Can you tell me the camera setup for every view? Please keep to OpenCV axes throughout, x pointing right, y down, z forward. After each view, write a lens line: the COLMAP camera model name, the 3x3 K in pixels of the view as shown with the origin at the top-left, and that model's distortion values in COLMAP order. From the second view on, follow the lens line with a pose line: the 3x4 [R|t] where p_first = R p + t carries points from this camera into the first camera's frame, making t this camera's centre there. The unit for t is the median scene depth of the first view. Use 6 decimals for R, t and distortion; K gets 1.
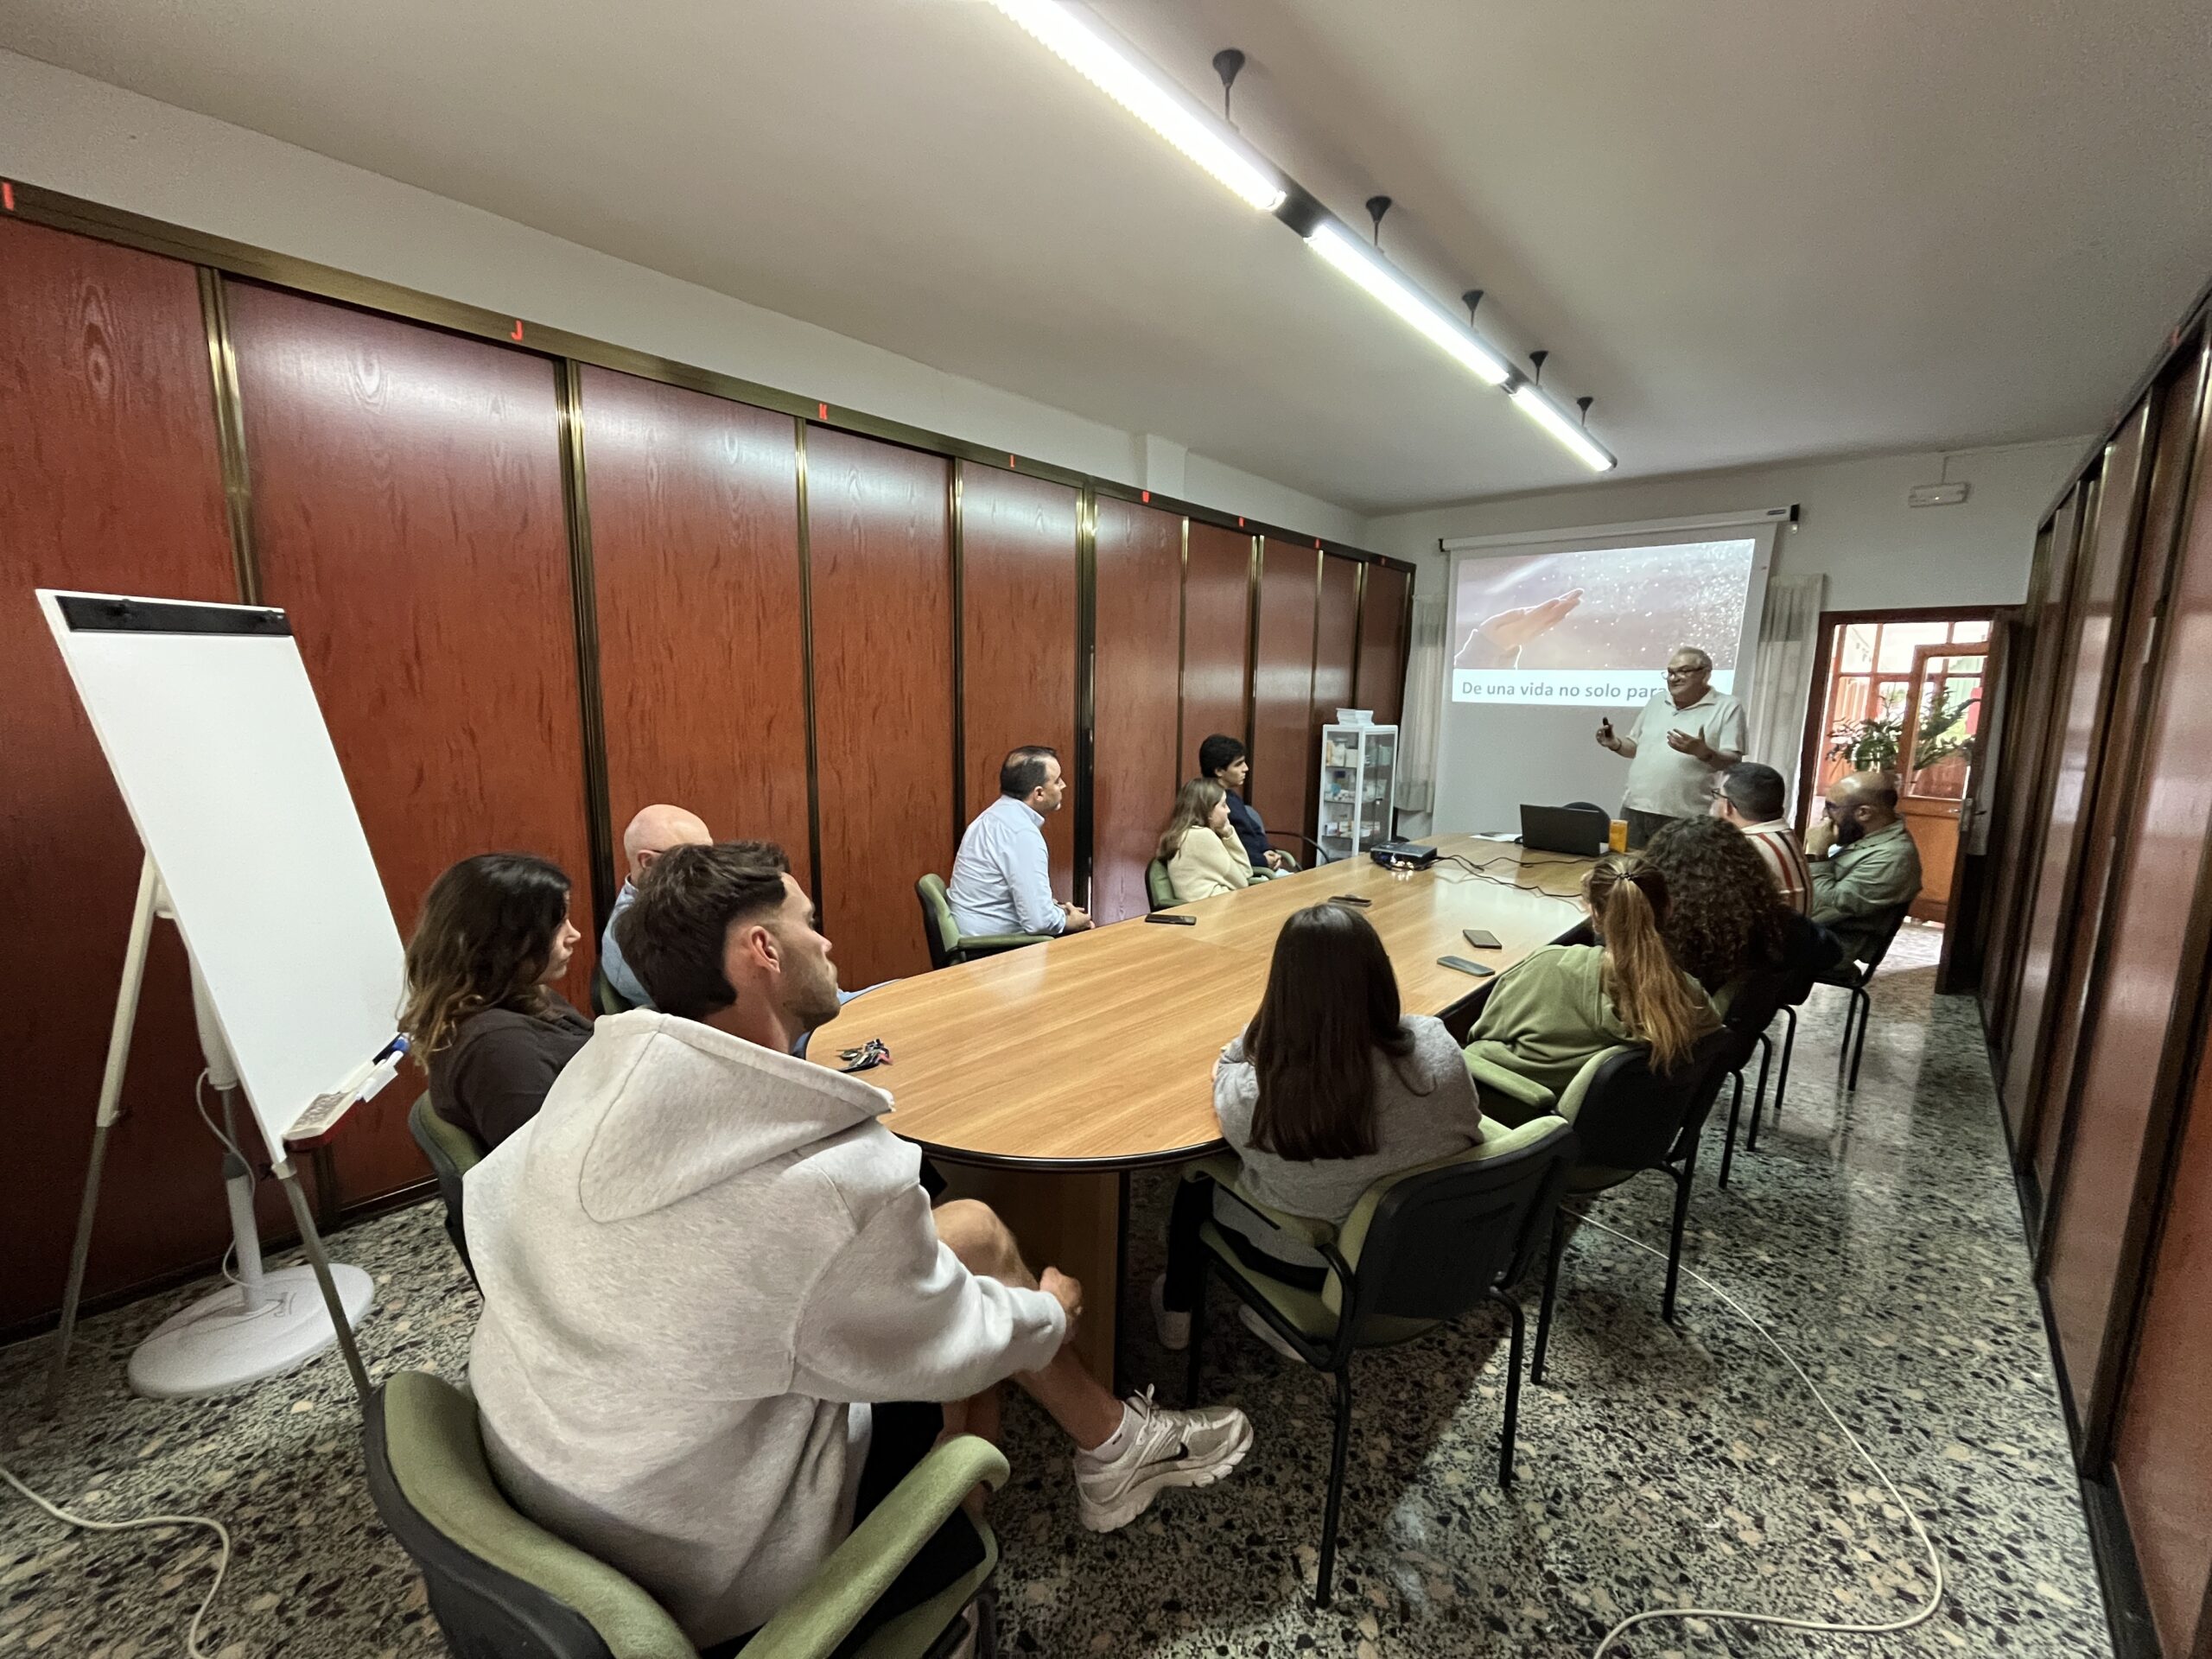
lens RADIAL K [[903.7, 0, 1099.2], [0, 903.7, 822.5], [0, 0, 1]] dist [0.000000, -0.002368]
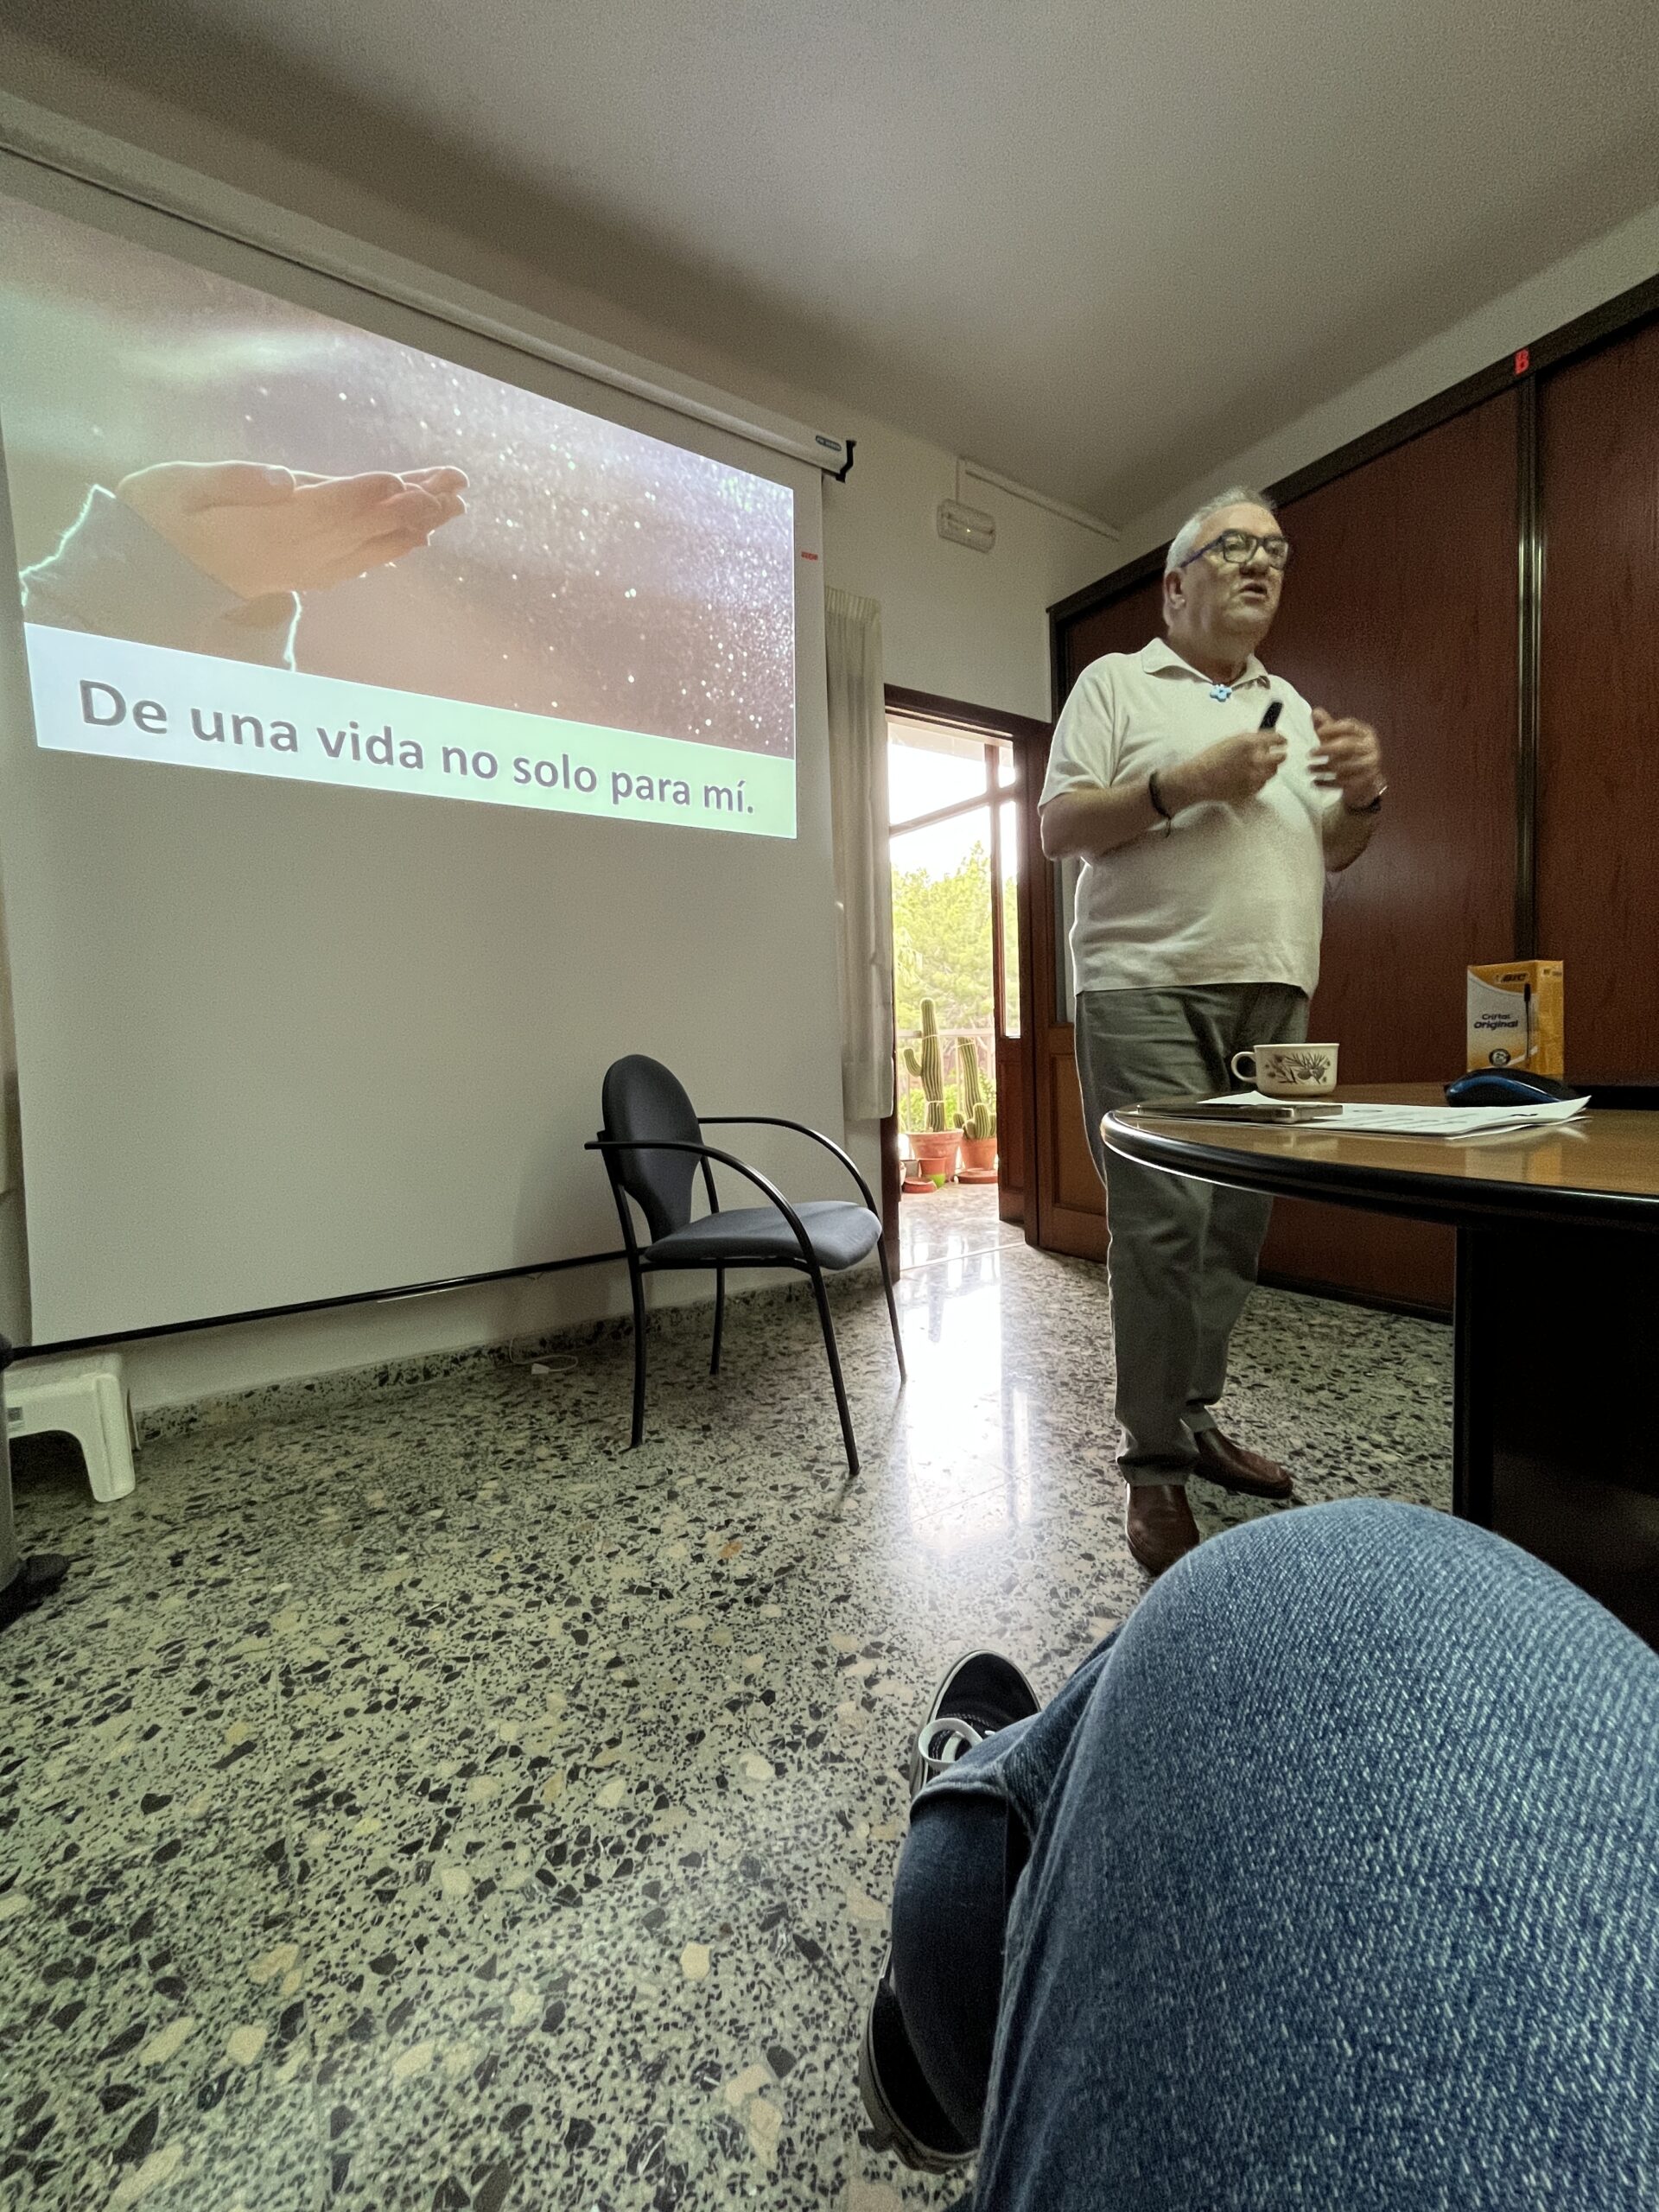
lens RADIAL K [[903.7, 0, 831.3], [0, 903.7, 1093.8], [0, 0, 1]] dist [0.000000, -0.002368]
pose [[0.242953, -0.079384, 0.966784, 0.533103], [0.178721, 0.983247, 0.035823, -0.016051], [-0.953432, 0.164082, 0.253070, 2.073693]]
